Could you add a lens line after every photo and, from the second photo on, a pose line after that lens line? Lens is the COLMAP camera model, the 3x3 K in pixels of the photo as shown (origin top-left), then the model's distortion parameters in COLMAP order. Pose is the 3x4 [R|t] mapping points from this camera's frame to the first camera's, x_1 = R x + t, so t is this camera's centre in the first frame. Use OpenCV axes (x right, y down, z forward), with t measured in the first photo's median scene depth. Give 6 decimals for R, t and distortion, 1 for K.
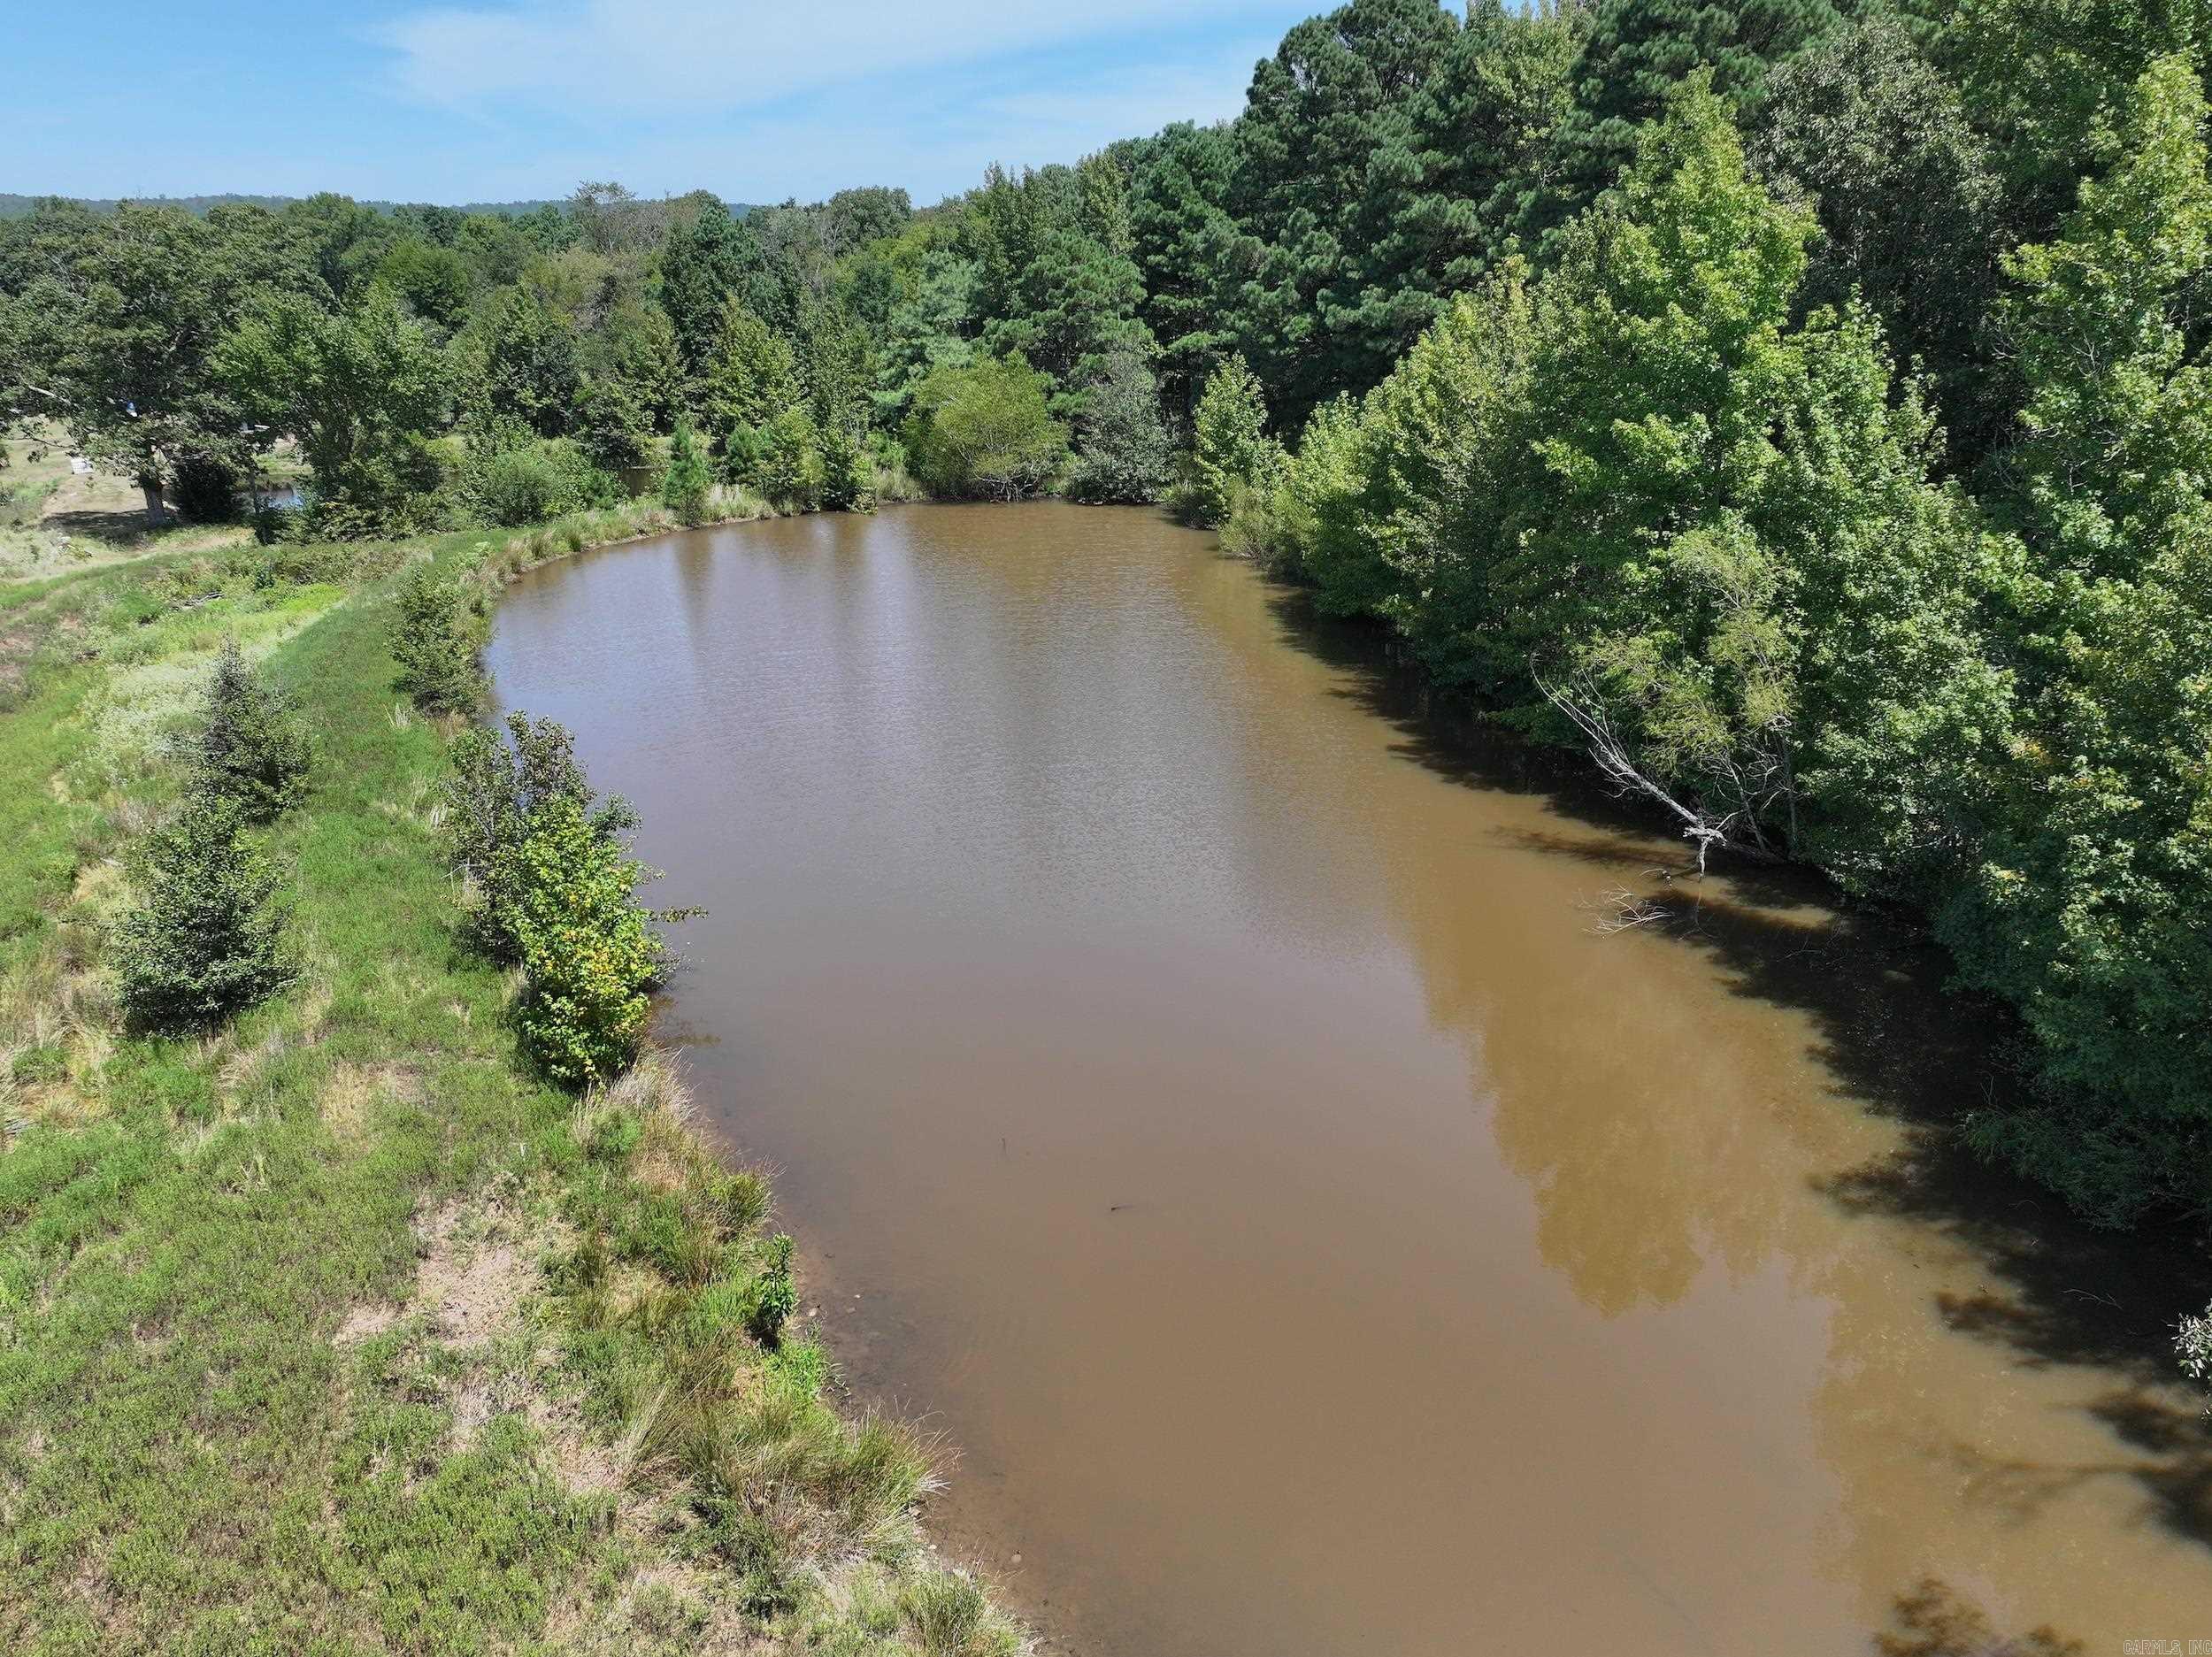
lens RADIAL K [[1732.7, 0, 1103.6], [0, 1732.7, 834.4], [0, 0, 1]] dist [0.004965, 0.006461]
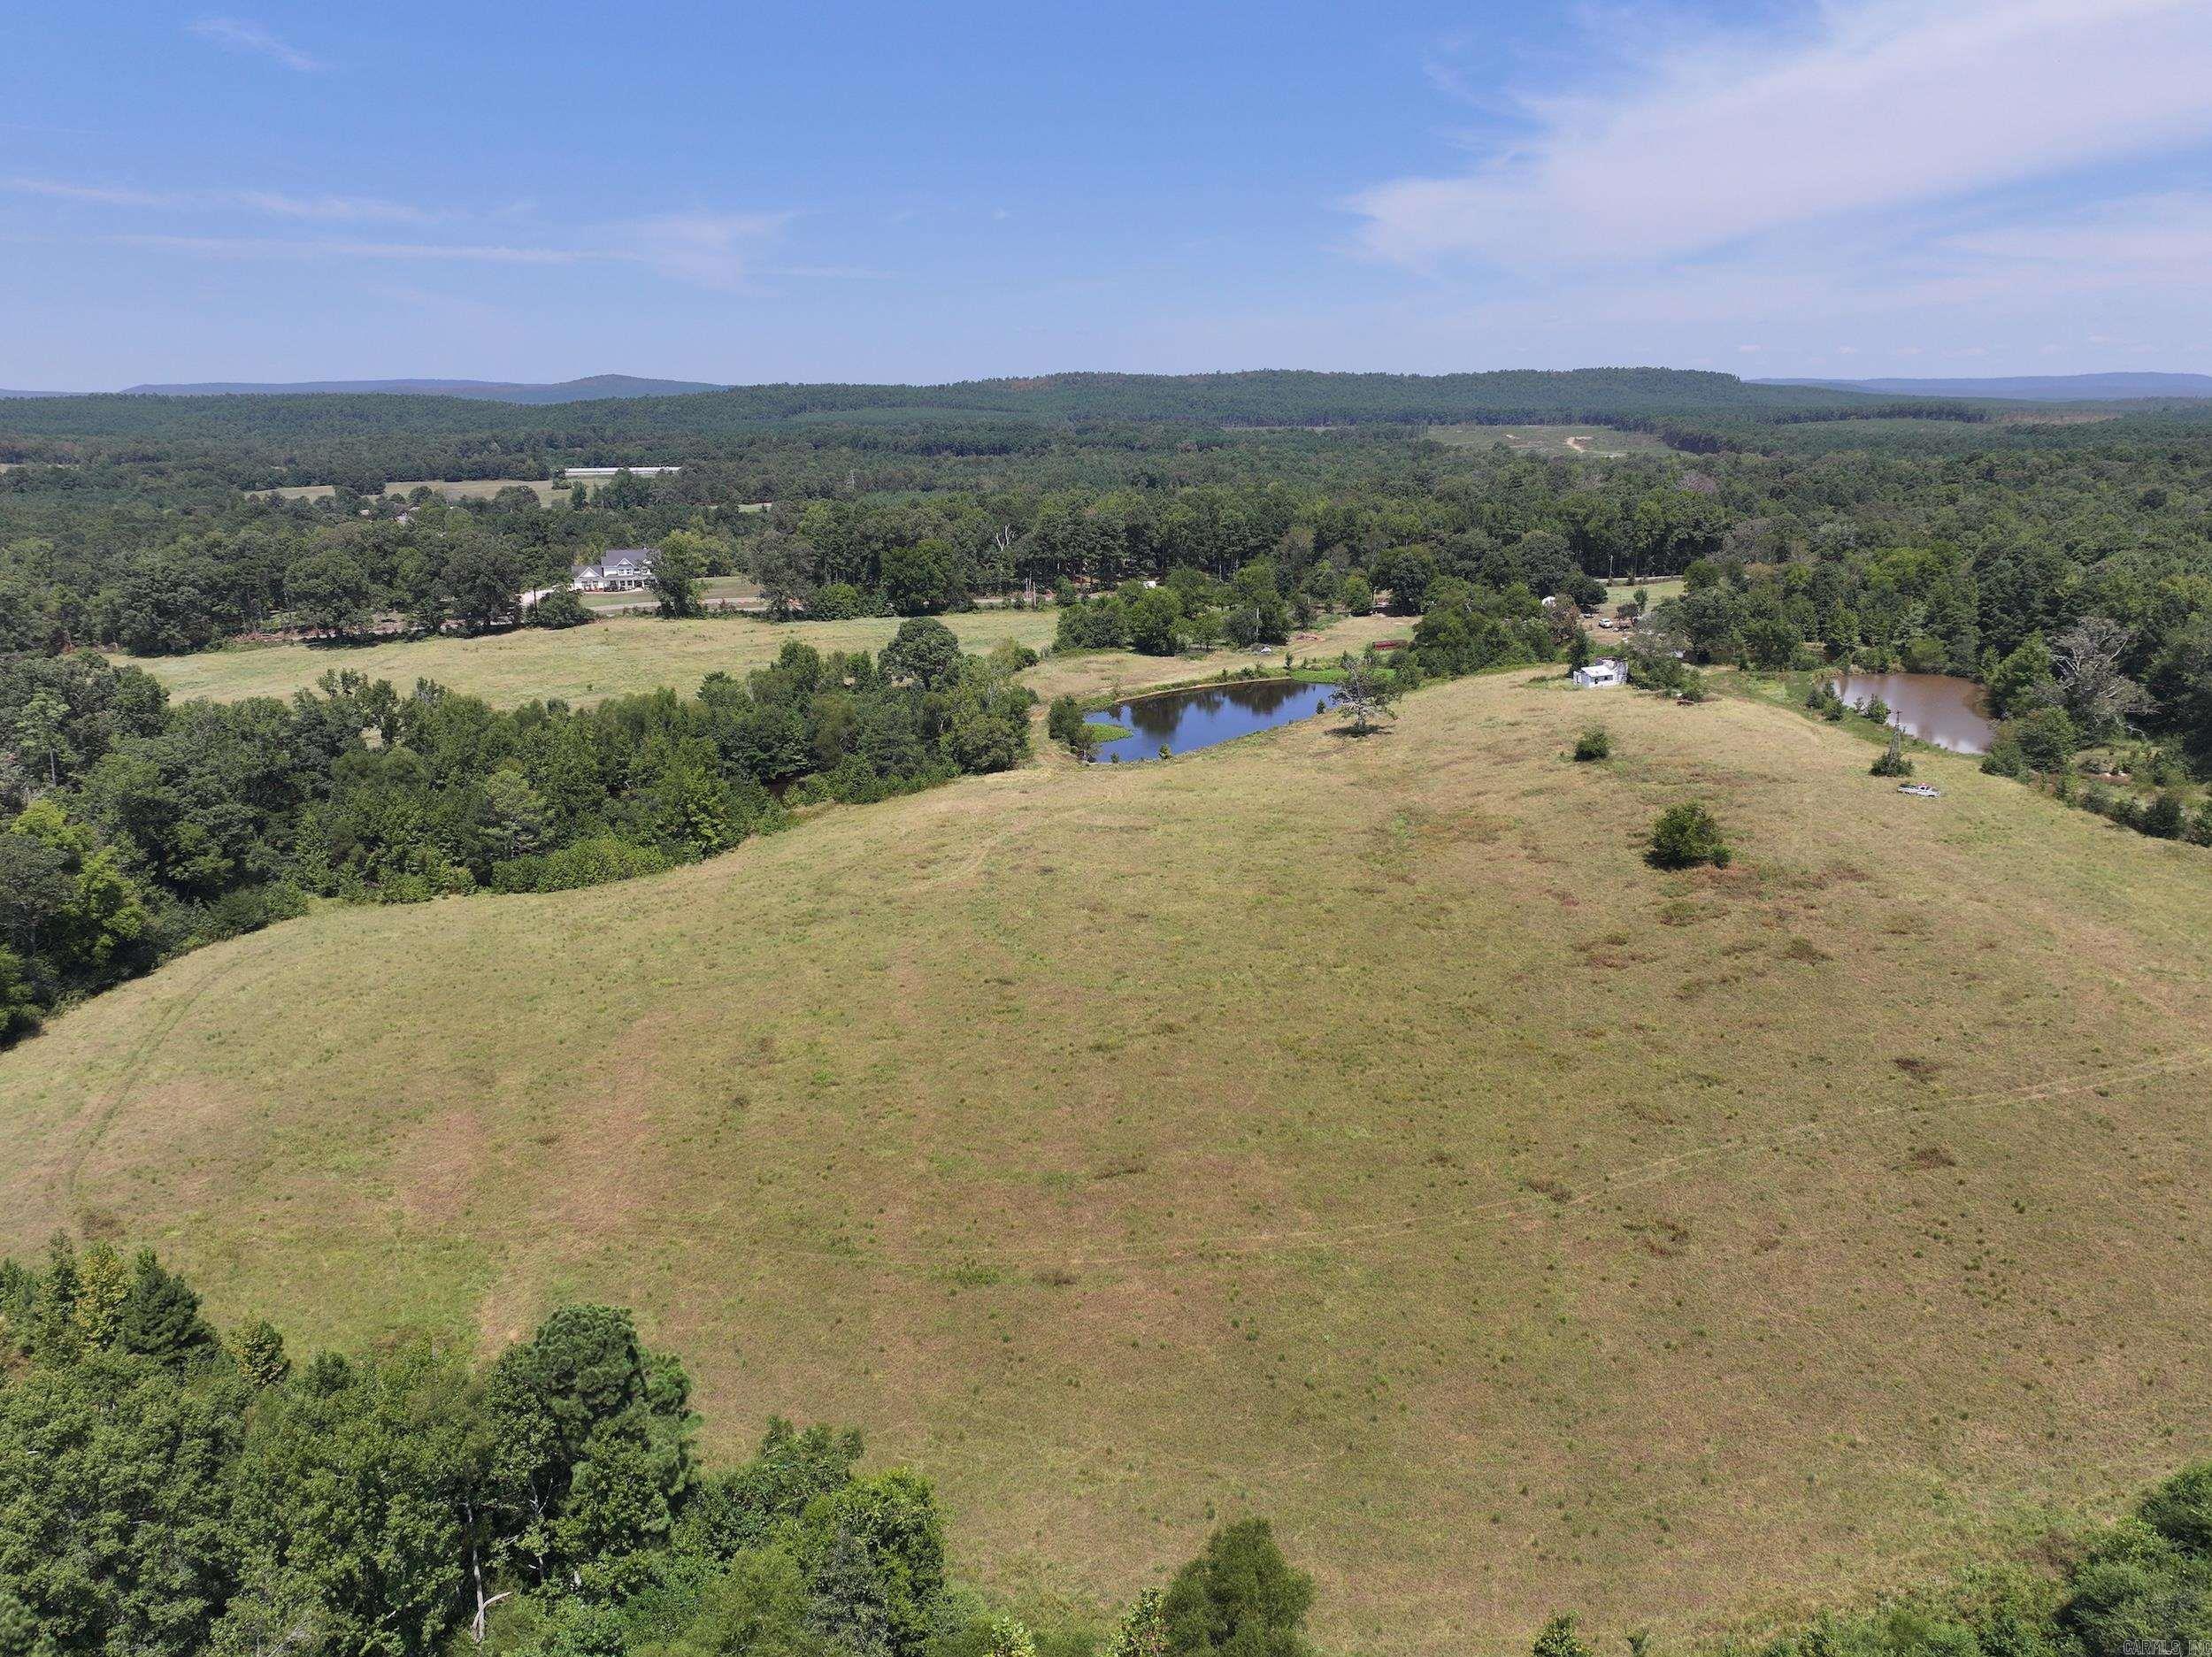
lens RADIAL K [[1732.7, 0, 1103.6], [0, 1732.7, 834.4], [0, 0, 1]] dist [0.004965, 0.006461]
pose [[0.879053, 0.122866, -0.460619, 0.151293], [-0.156469, 0.987051, -0.035321, 0.575905], [0.450314, 0.103122, 0.886895, -3.167334]]
